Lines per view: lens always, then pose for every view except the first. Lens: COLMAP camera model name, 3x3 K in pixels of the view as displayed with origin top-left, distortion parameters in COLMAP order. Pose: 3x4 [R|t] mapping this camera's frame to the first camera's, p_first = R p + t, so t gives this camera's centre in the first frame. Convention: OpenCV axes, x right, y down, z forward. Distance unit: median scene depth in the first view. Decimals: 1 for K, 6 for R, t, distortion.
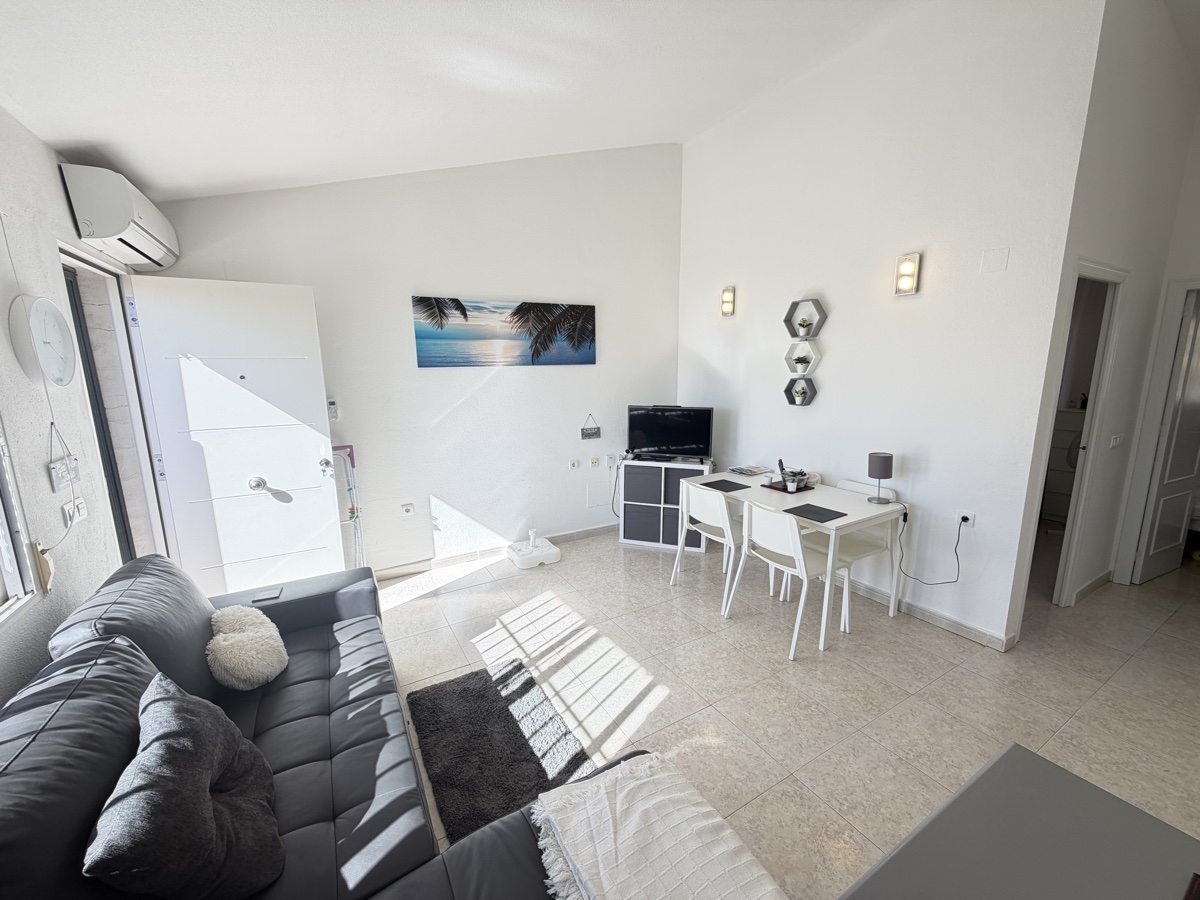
lens RADIAL K [[477.1, 0, 597.8], [0, 477.1, 453.0], [0, 0, 1]] dist [0.000623, -0.000150]
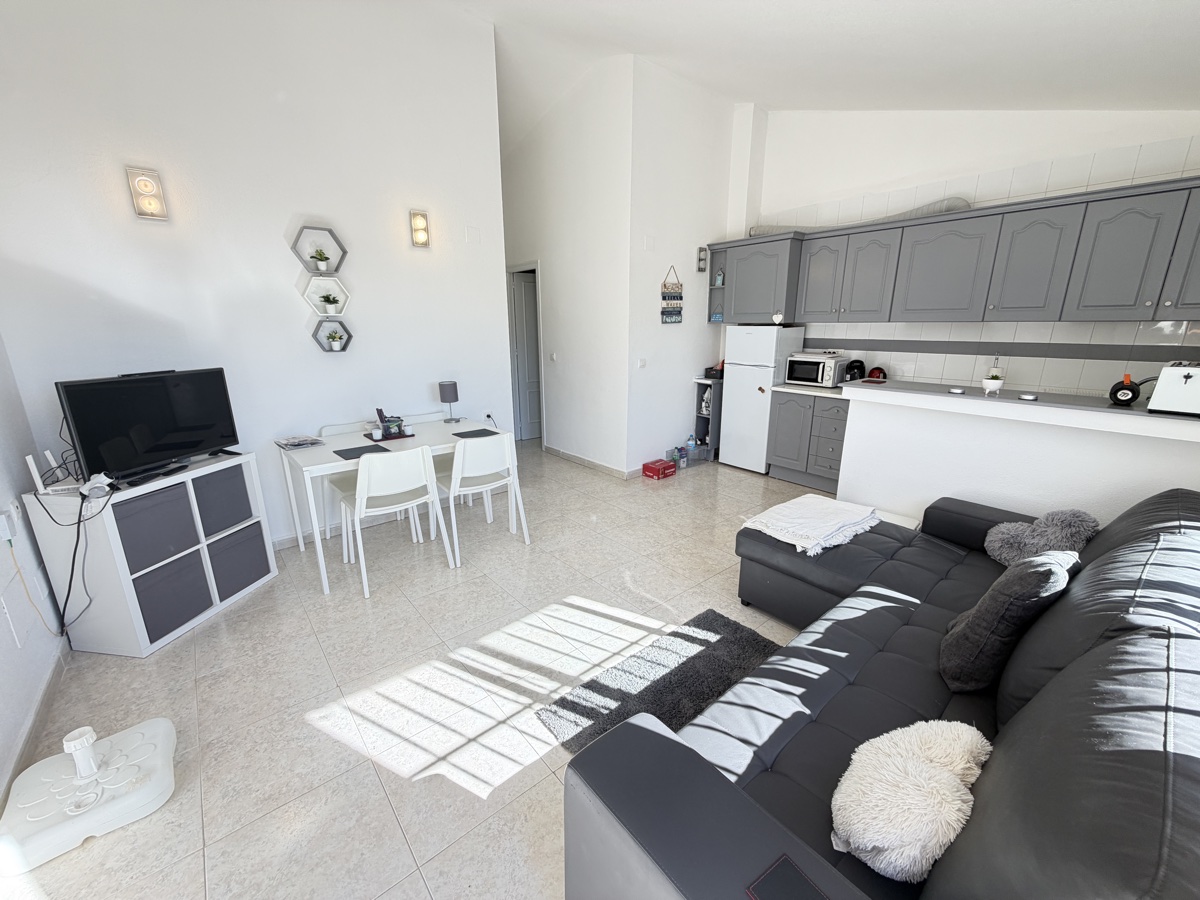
lens RADIAL K [[477.1, 0, 597.8], [0, 477.1, 453.0], [0, 0, 1]] dist [0.000623, -0.000150]
pose [[-0.173706, -0.243934, 0.954108, -0.563163], [0.190367, 0.942246, 0.275560, -0.074799], [-0.966223, 0.229497, -0.117237, 0.681892]]
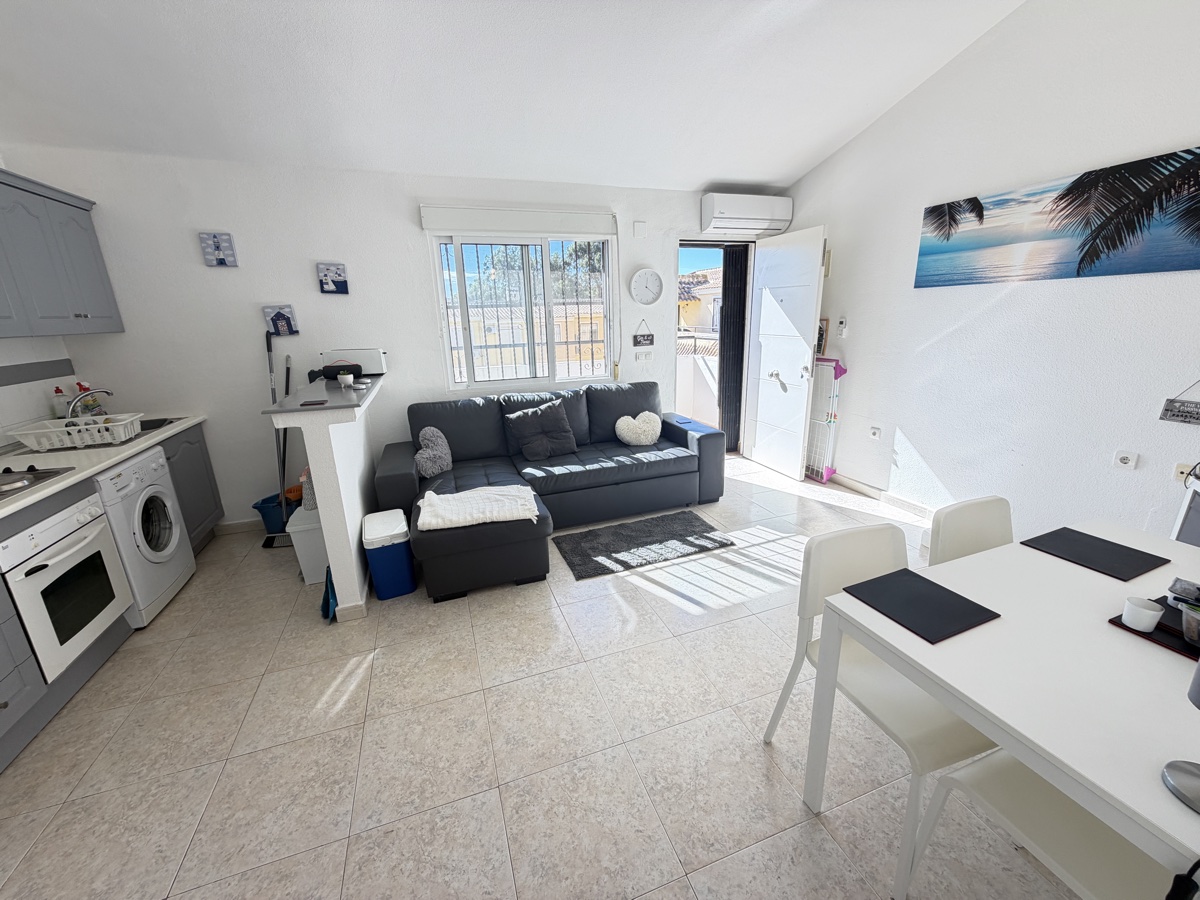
lens RADIAL K [[477.1, 0, 597.8], [0, 477.1, 453.0], [0, 0, 1]] dist [0.000623, -0.000150]
pose [[-0.189336, 0.292974, -0.937186, 0.712047], [-0.149443, 0.934733, 0.322399, -0.085948], [0.970473, 0.201098, -0.133196, 0.584484]]
